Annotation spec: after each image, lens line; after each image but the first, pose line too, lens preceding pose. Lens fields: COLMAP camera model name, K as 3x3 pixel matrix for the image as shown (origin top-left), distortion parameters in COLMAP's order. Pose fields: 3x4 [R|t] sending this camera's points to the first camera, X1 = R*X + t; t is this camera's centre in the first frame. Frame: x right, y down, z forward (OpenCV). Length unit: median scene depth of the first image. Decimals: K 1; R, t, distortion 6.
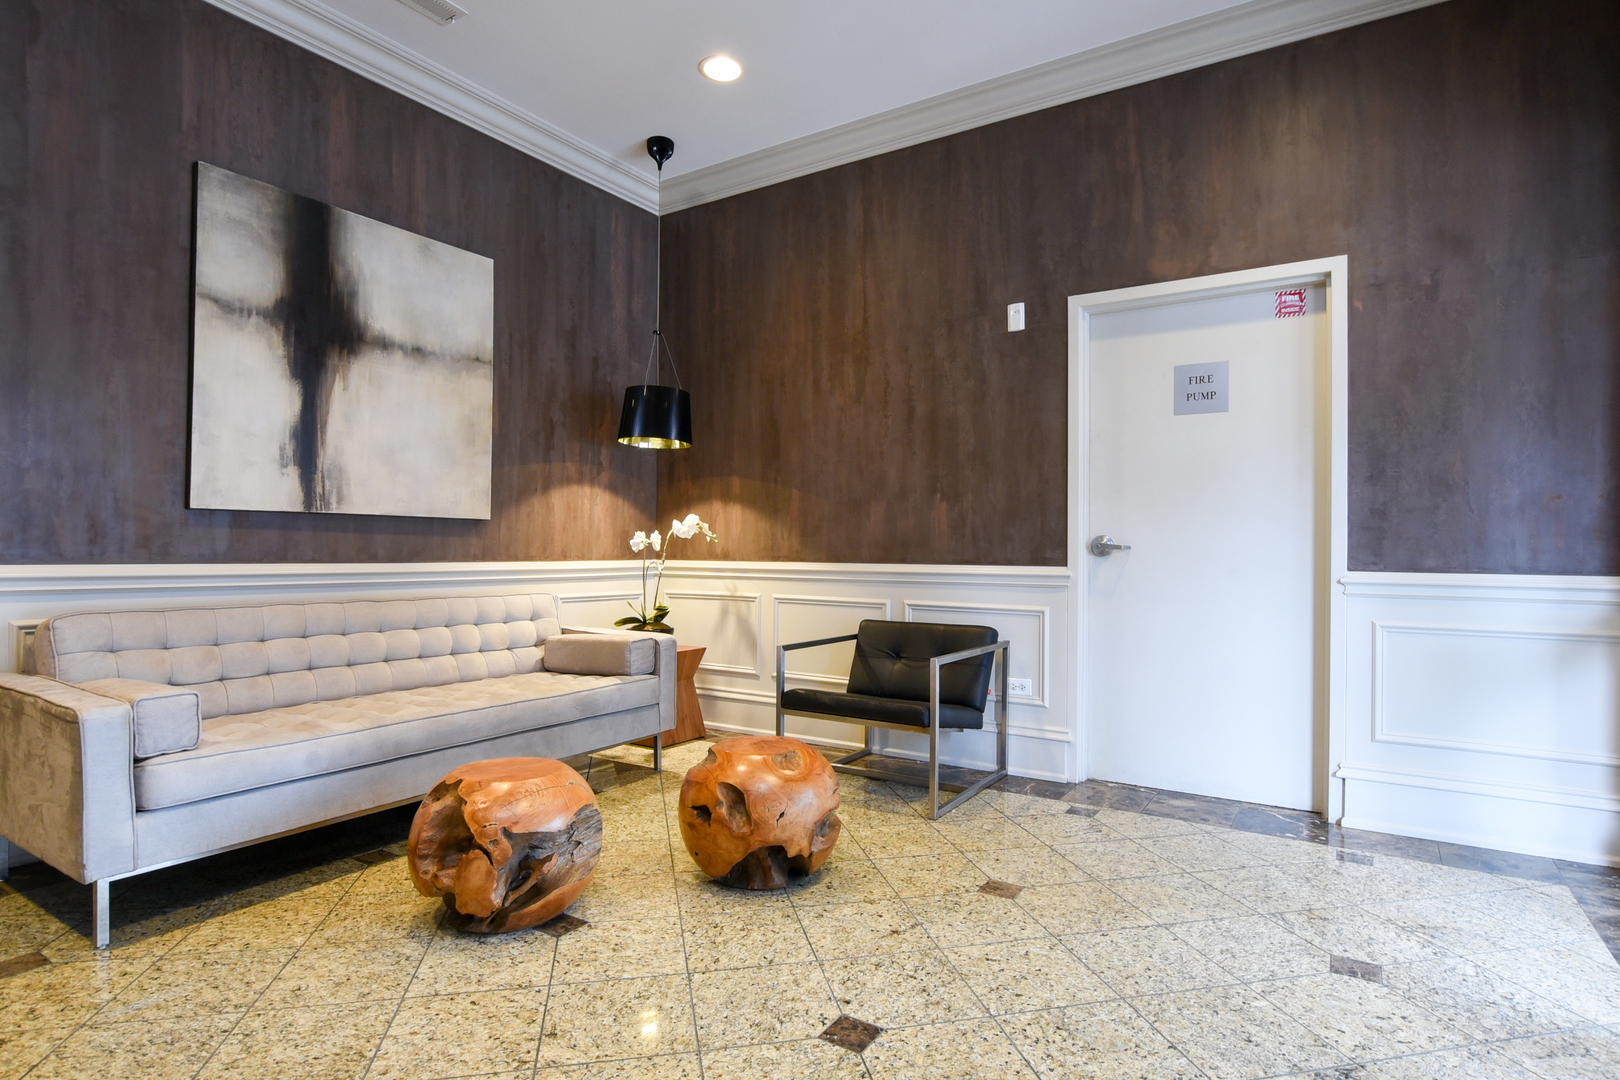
lens RADIAL K [[850.9, 0, 810.0], [0, 850.9, 540.0], [0, 0, 1]] dist [-0.027375, 0.010221]
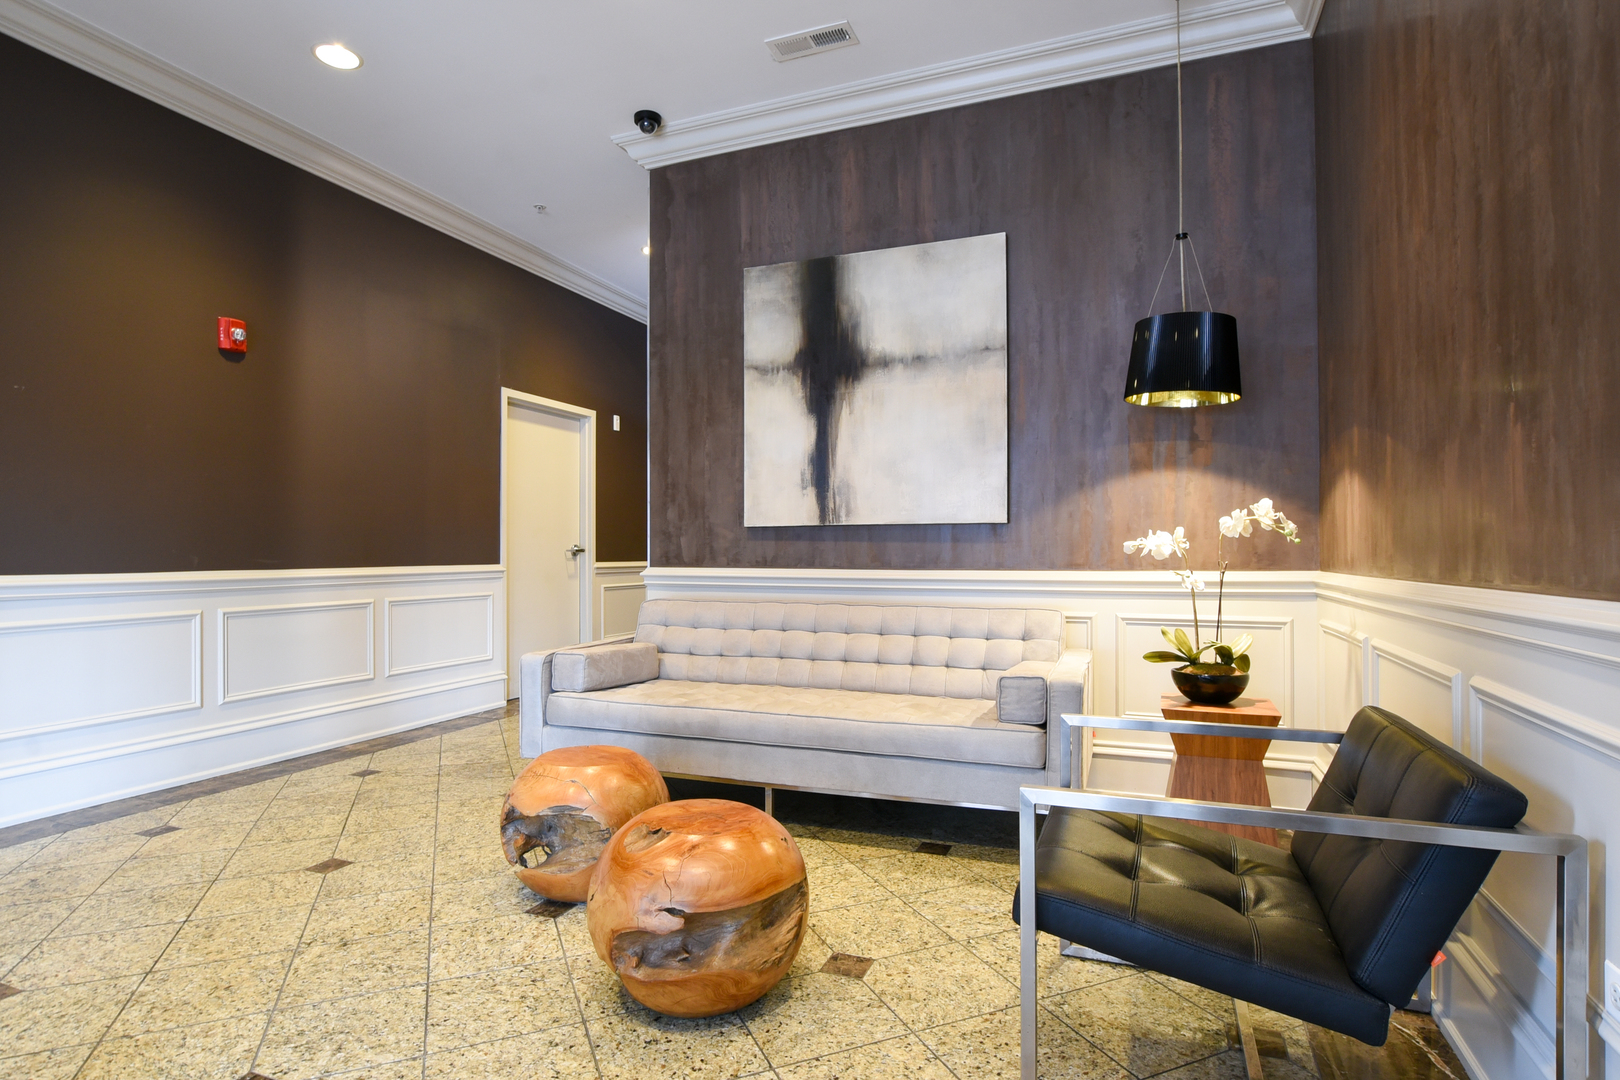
lens RADIAL K [[850.9, 0, 810.0], [0, 850.9, 540.0], [0, 0, 1]] dist [-0.027375, 0.010221]
pose [[0.187573, -0.022325, -0.981997, 0.542987], [0.014282, 0.999698, -0.020000, 0.010555], [0.982147, -0.010273, 0.187835, 0.740167]]
